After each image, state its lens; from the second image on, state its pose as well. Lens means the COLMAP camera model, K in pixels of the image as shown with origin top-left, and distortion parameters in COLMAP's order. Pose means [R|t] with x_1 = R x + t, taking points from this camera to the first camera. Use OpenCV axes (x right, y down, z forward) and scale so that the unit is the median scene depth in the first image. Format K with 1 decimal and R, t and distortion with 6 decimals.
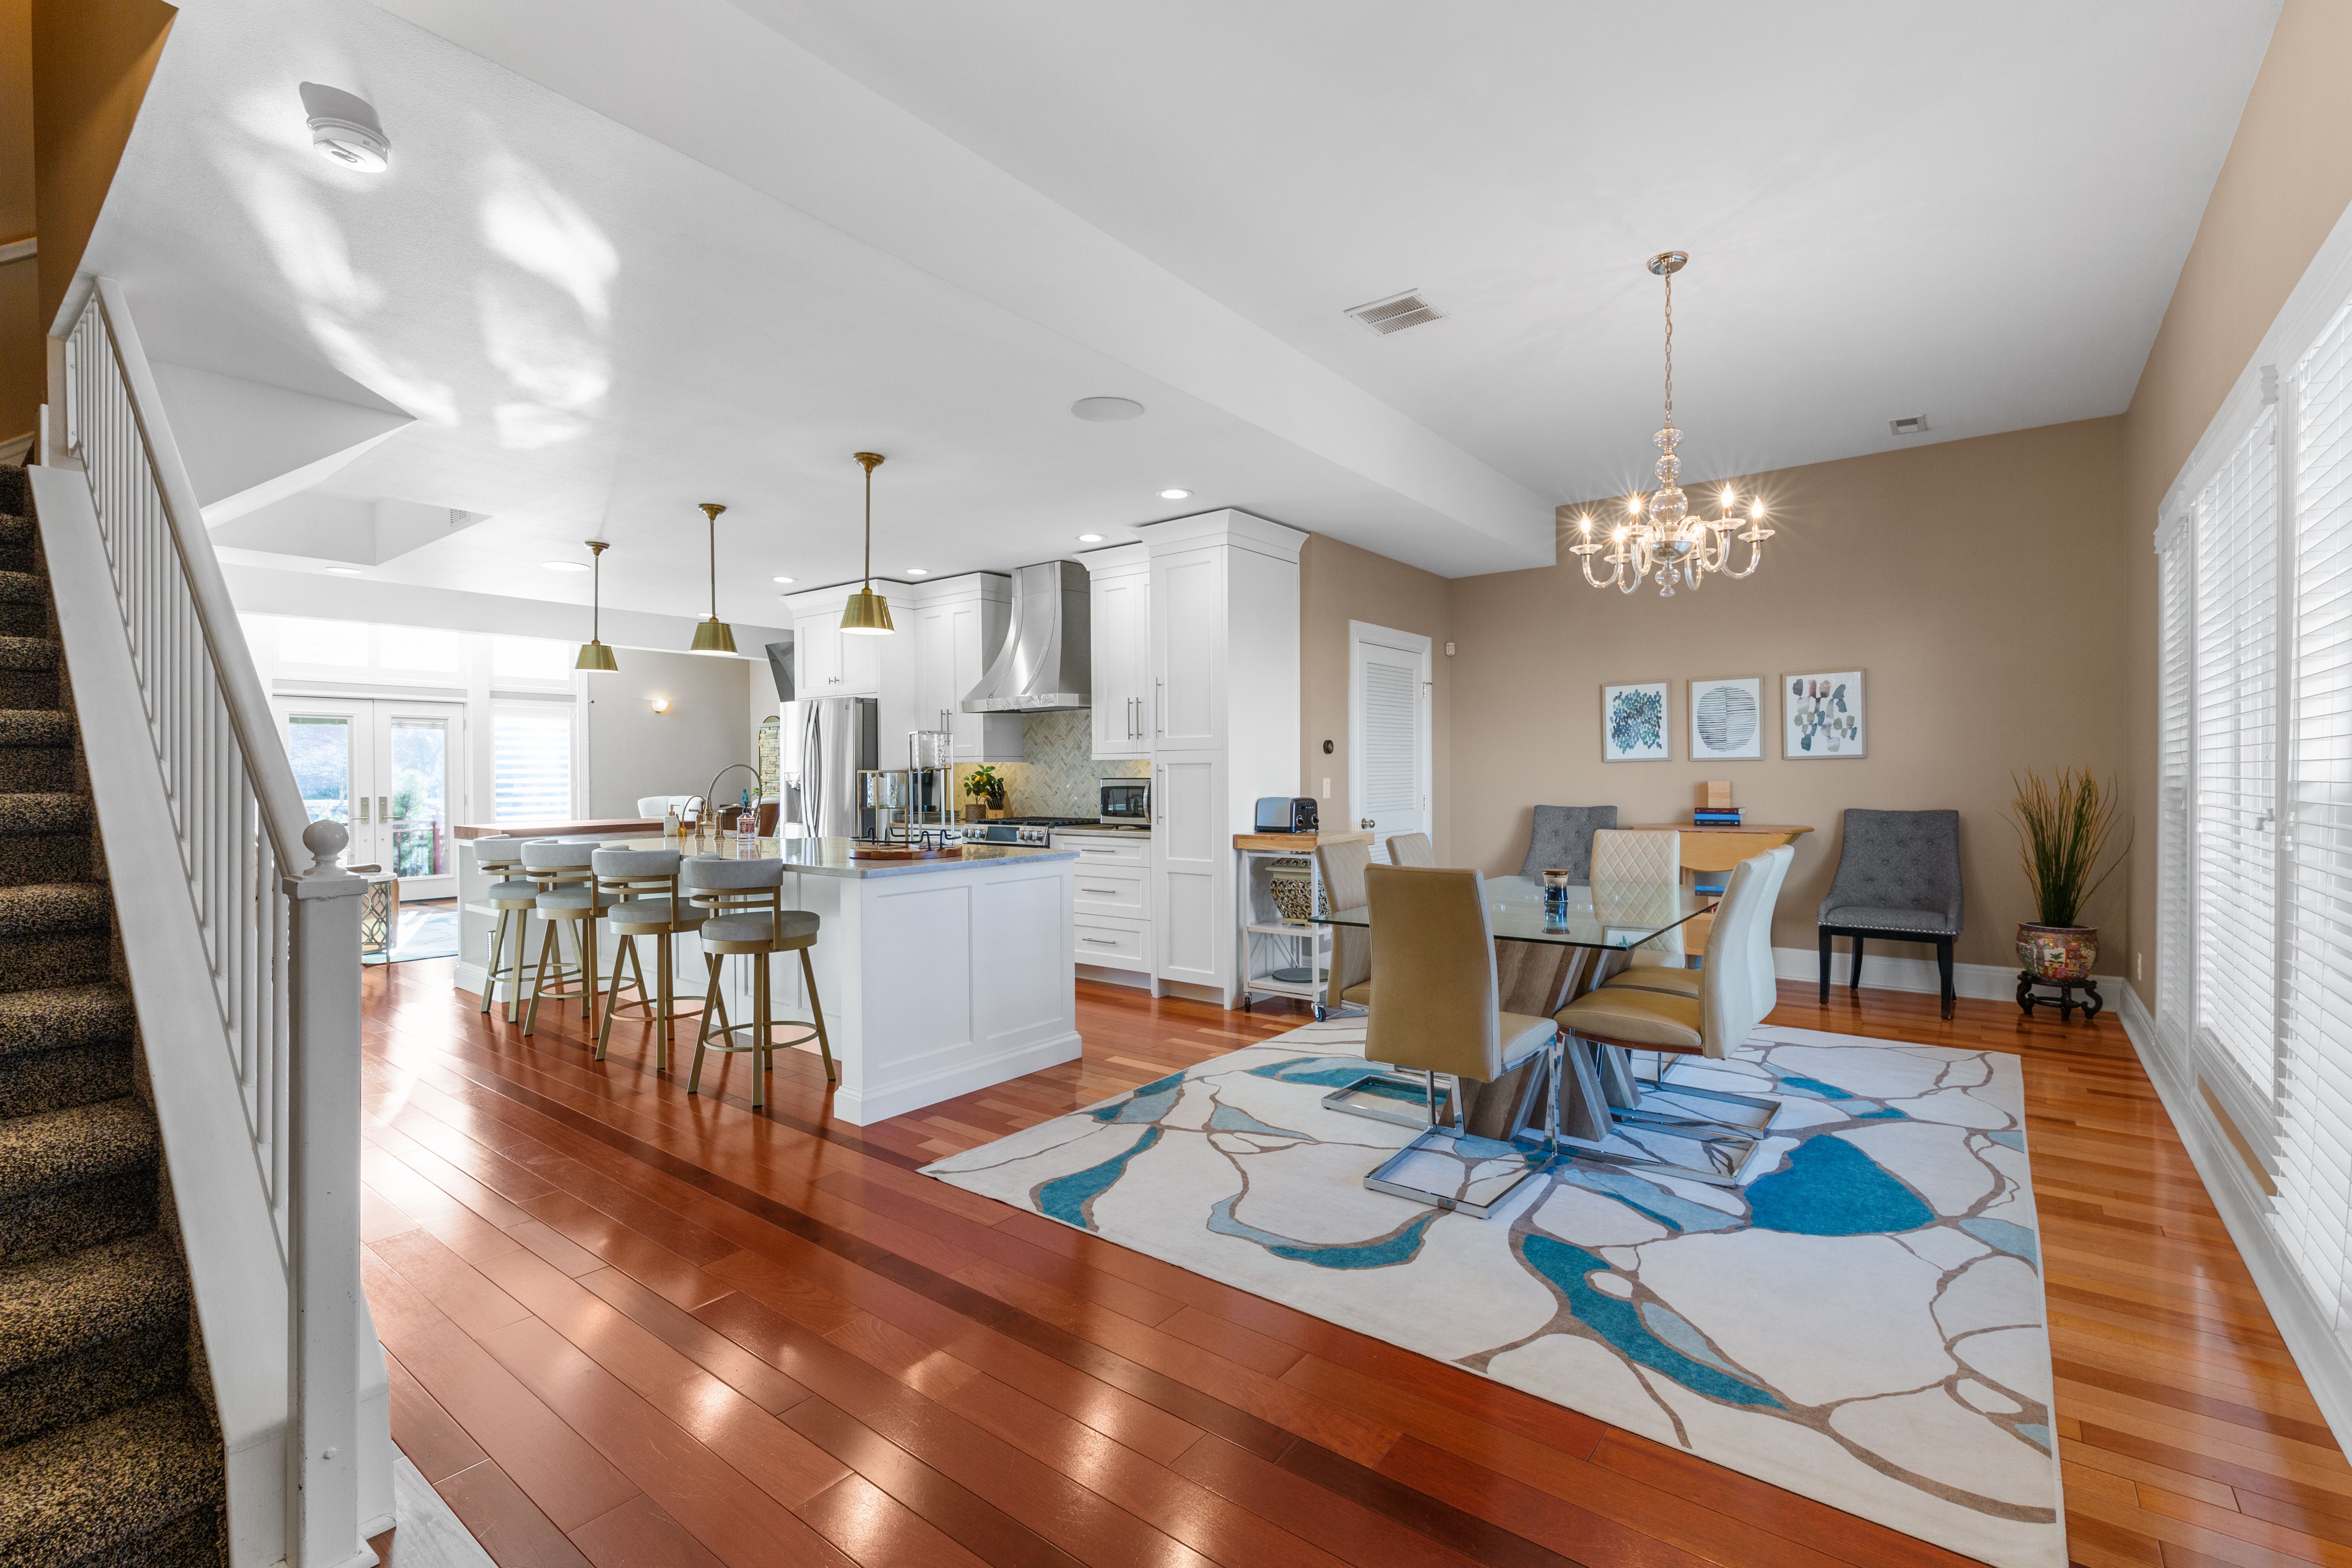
lens RADIAL K [[1037.4, 0, 1181.7], [0, 1037.4, 771.1], [0, 0, 1]] dist [0.000687, -0.000317]
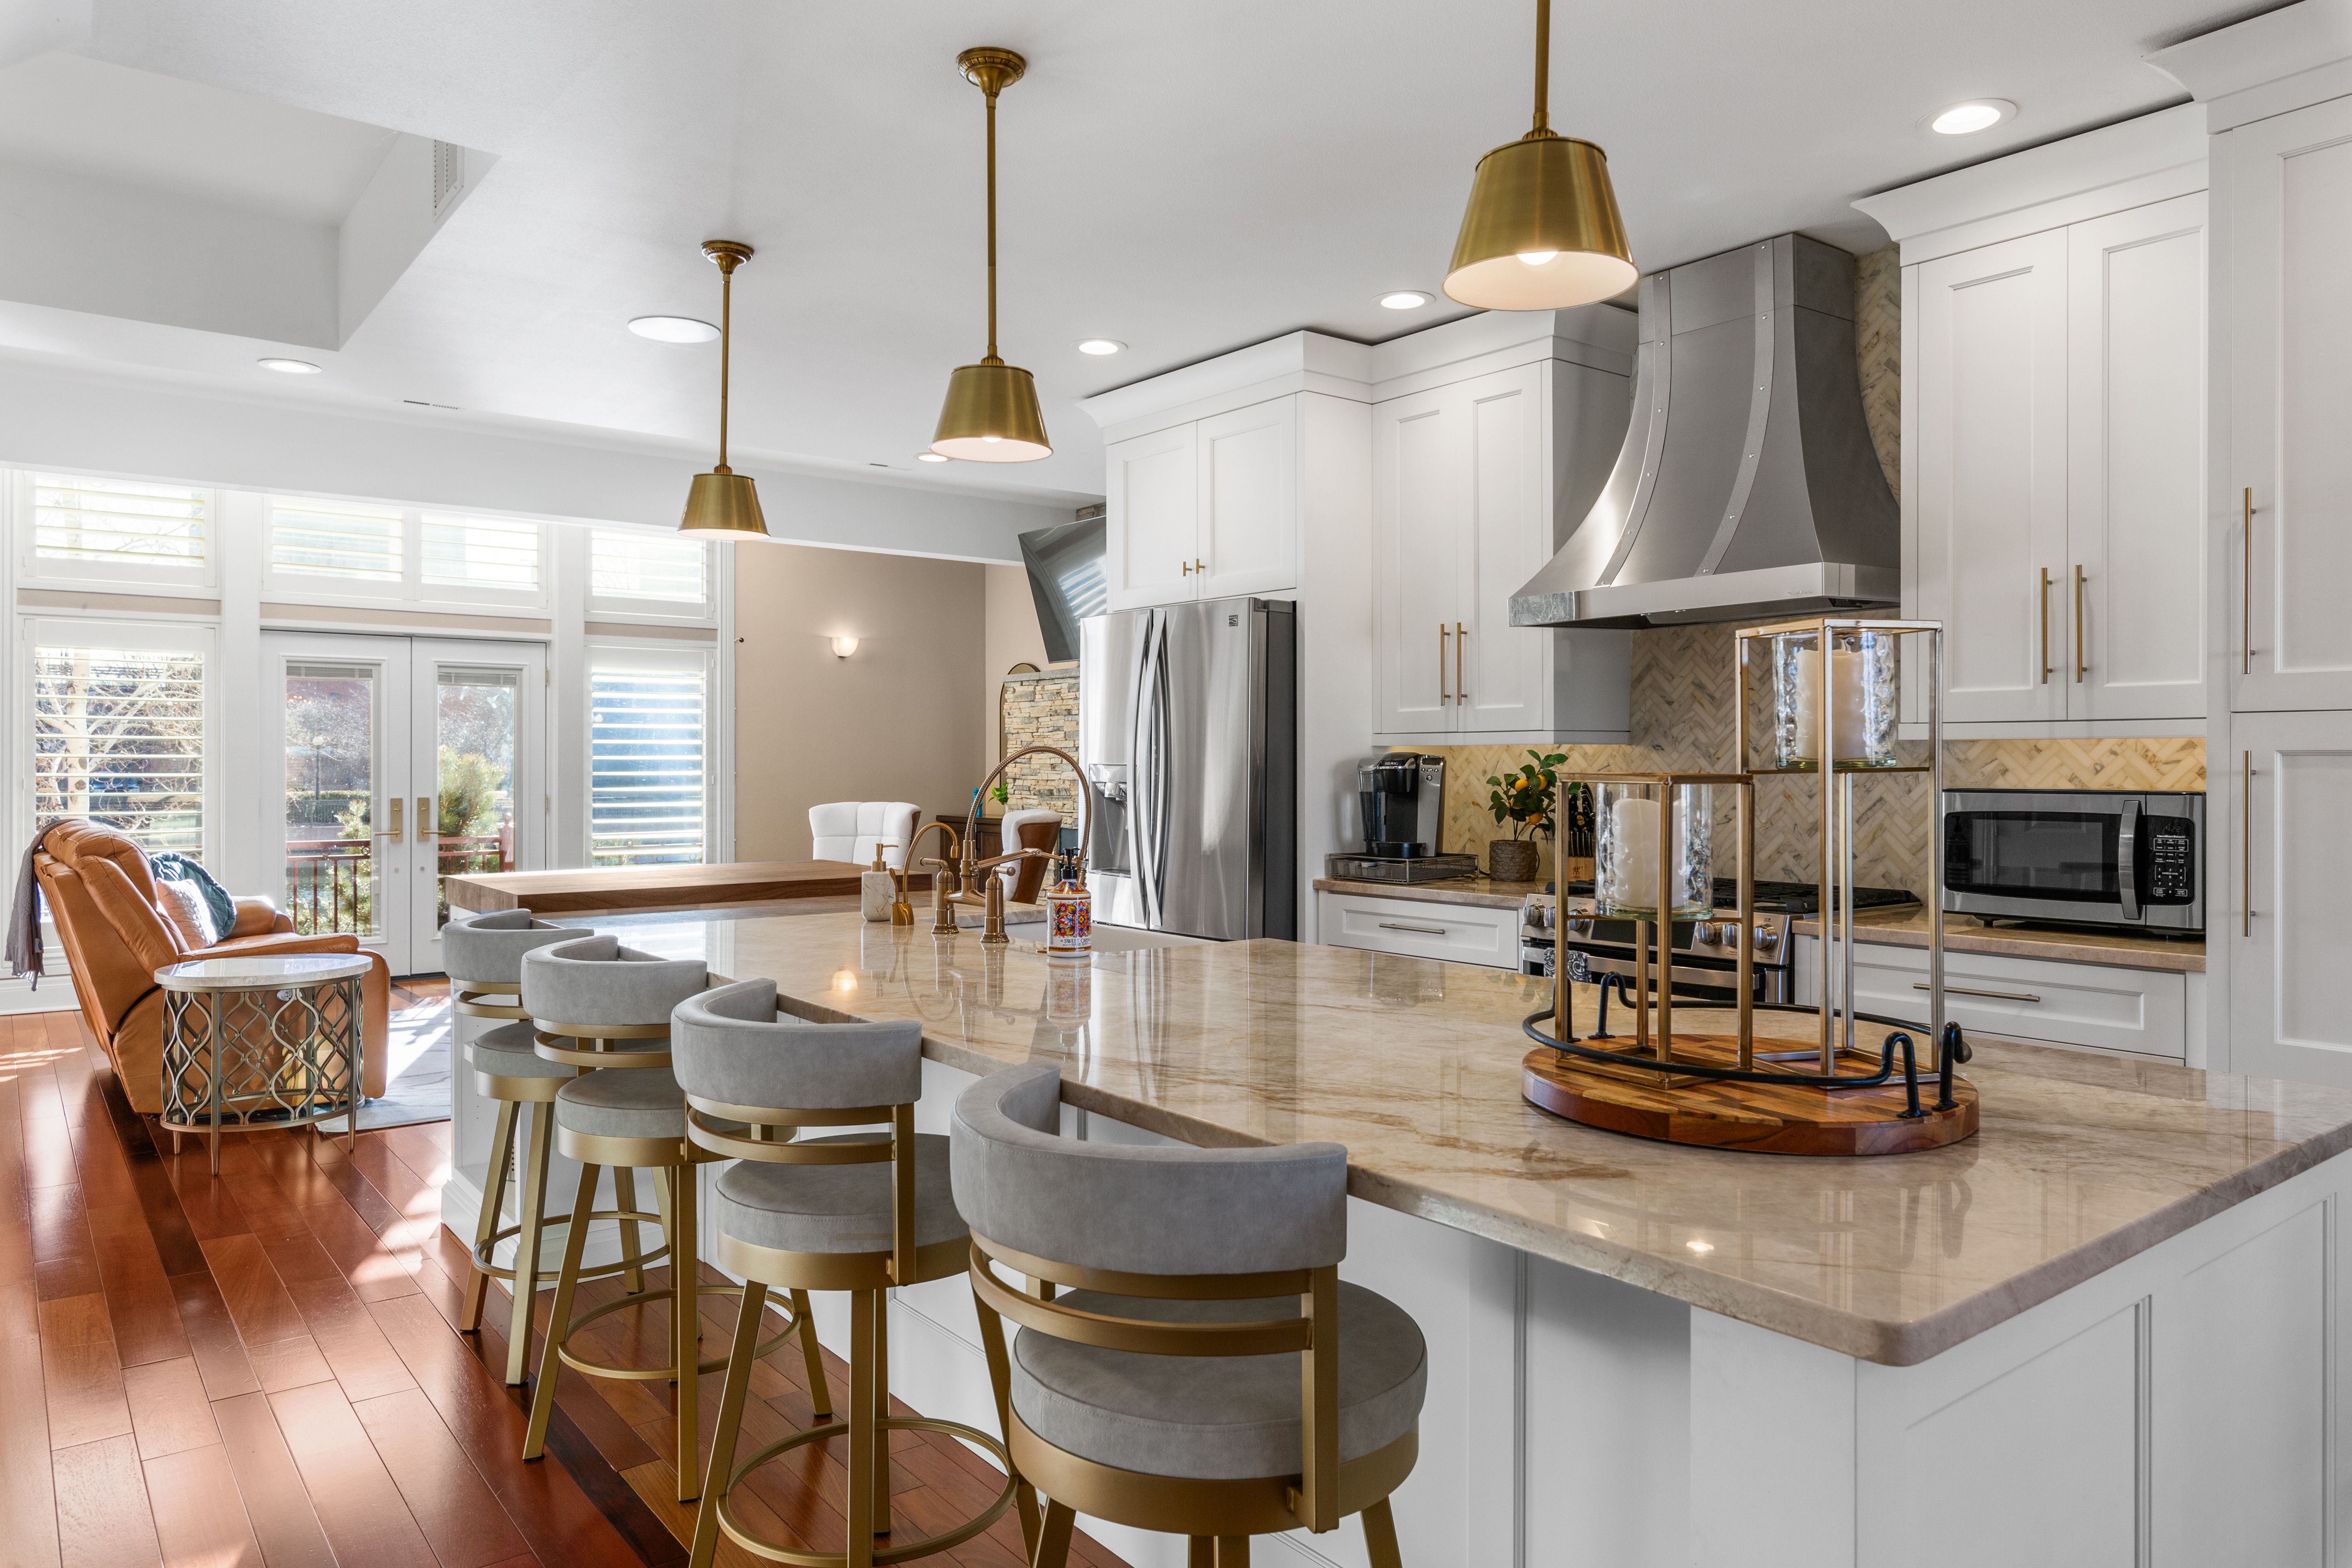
lens RADIAL K [[1513.5, 0, 1175.5], [0, 1513.5, 768.0], [0, 0, 1]] dist [0.003602, 0.000698]
pose [[0.969337, 0.007702, -0.245615, -0.217501], [-0.005997, 0.999952, 0.007689, -0.003304], [0.245663, -0.005980, 0.969337, 0.420947]]
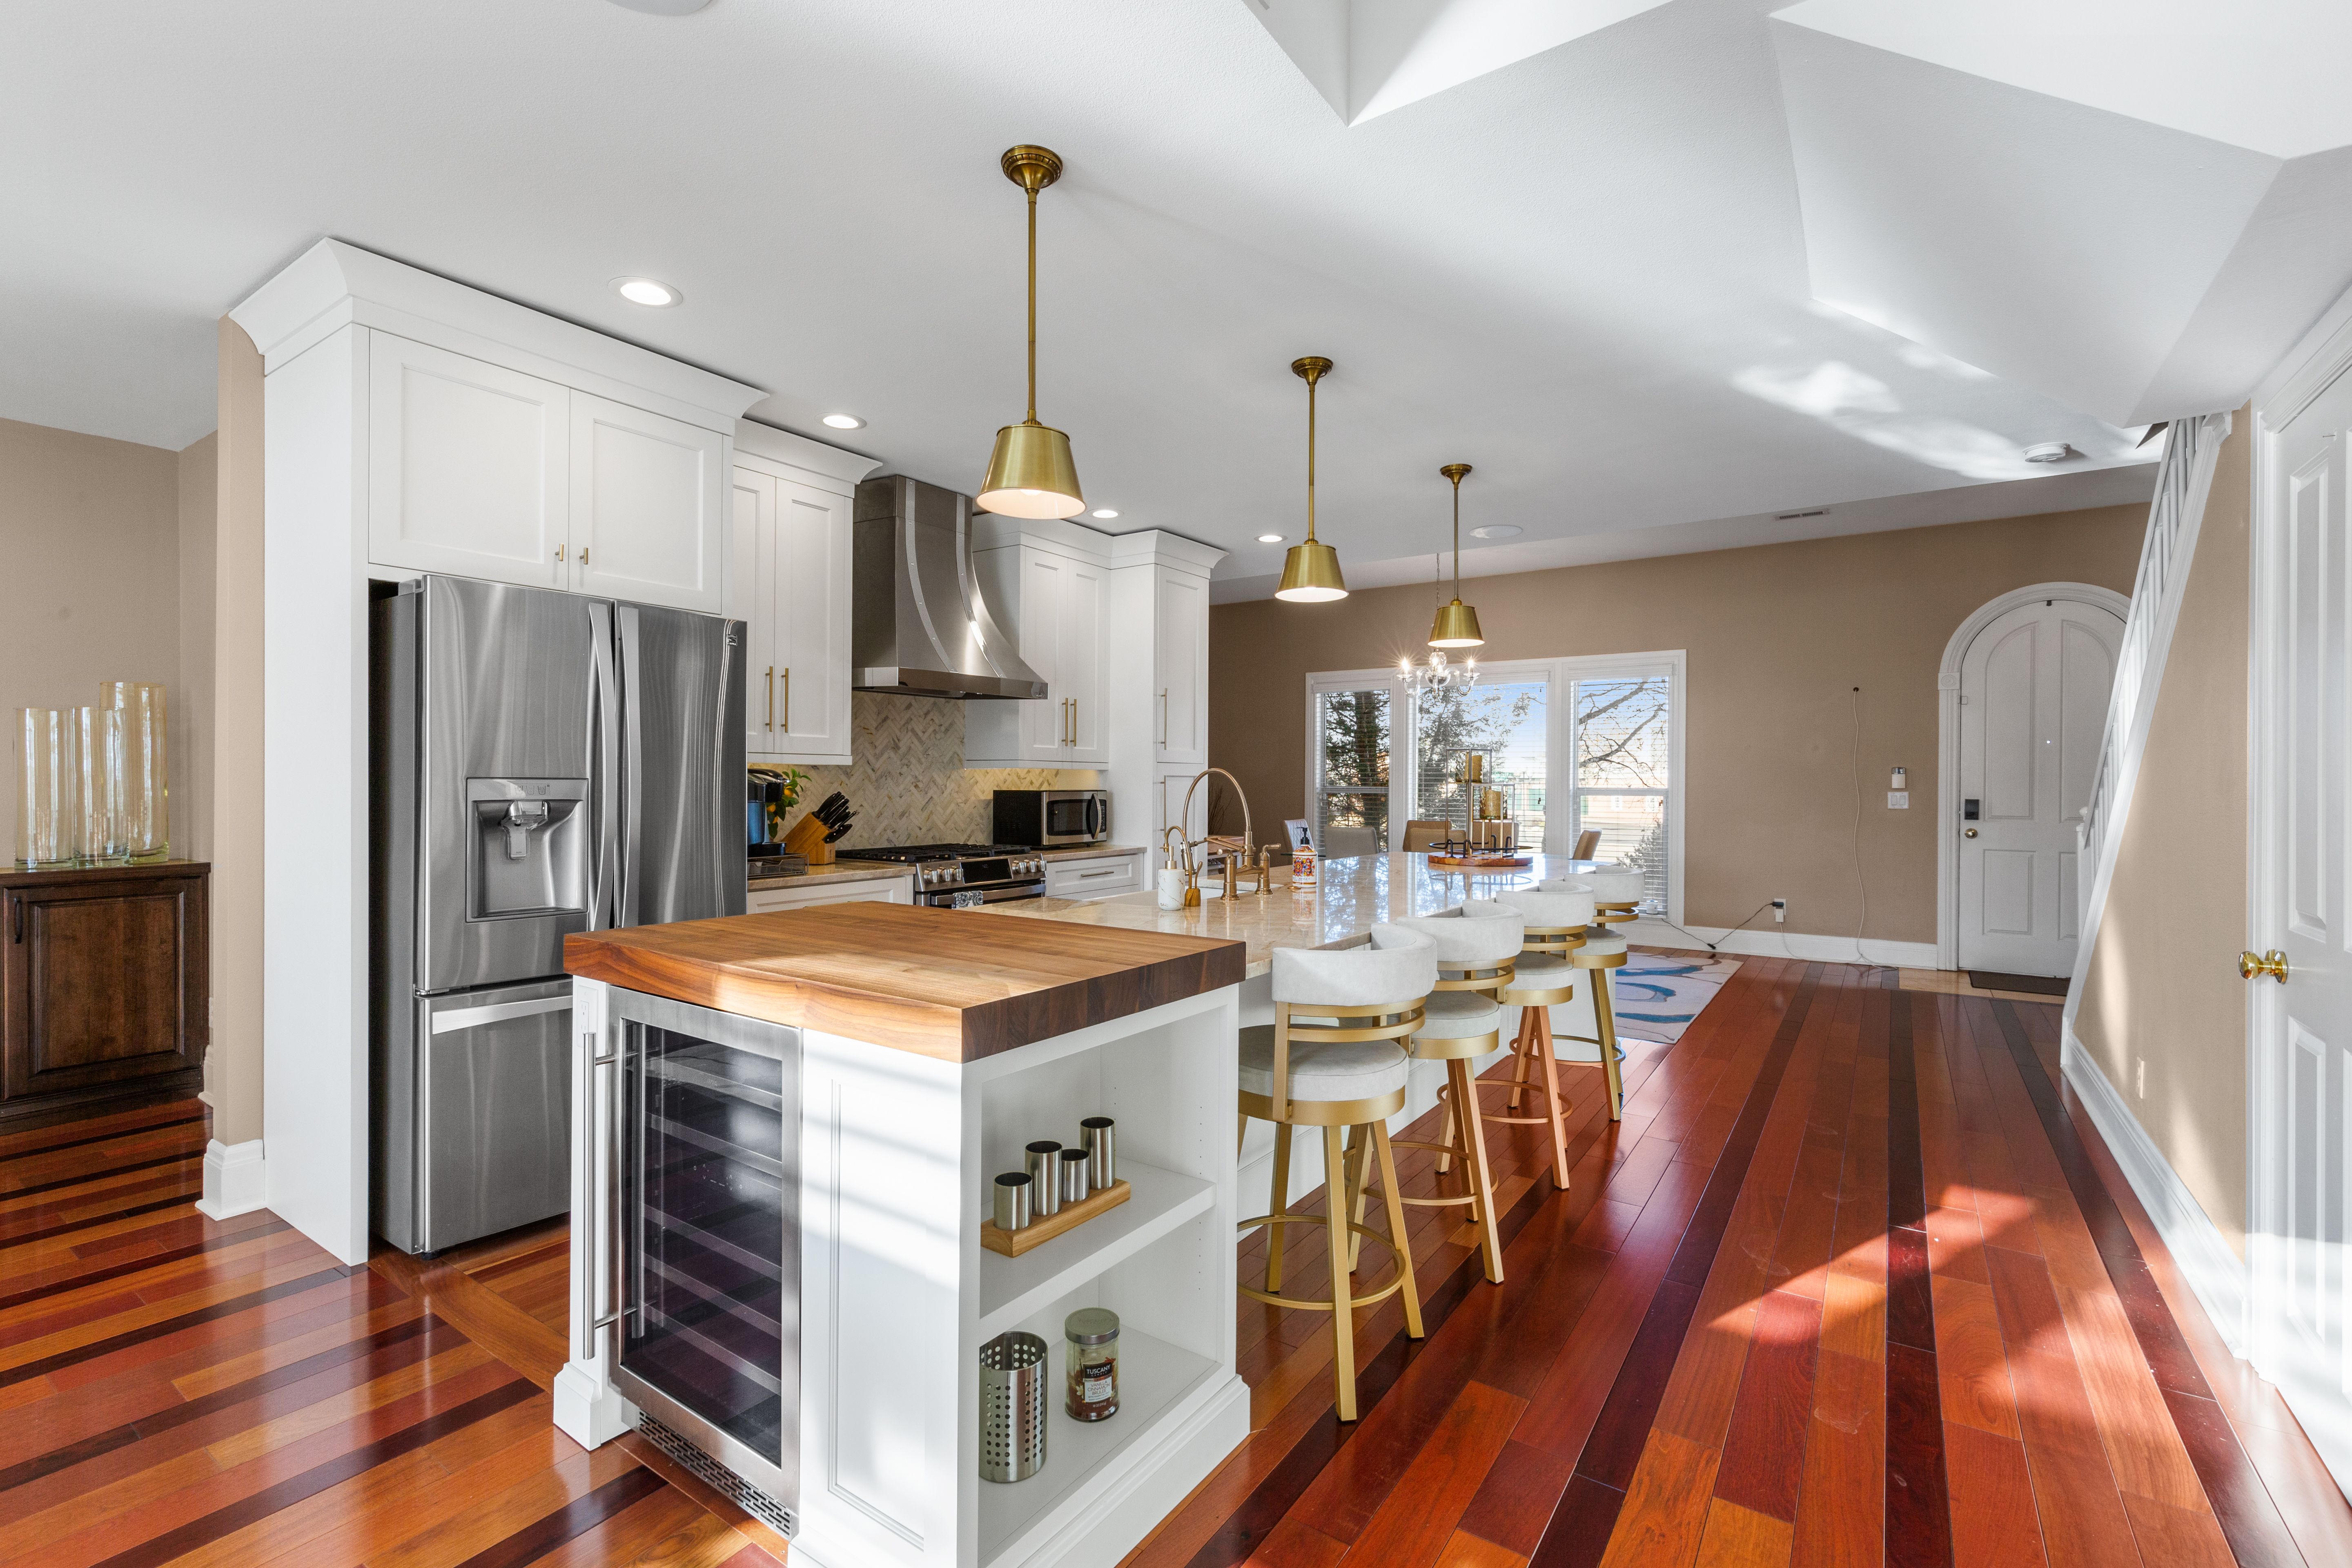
lens RADIAL K [[1037.4, 0, 1181.7], [0, 1037.4, 771.1], [0, 0, 1]] dist [0.000687, -0.000317]
pose [[-0.054268, 0.013805, 0.998431, -0.931510], [-0.008614, 0.999861, -0.014293, 0.002117], [-0.998489, -0.009376, -0.054142, 0.964273]]
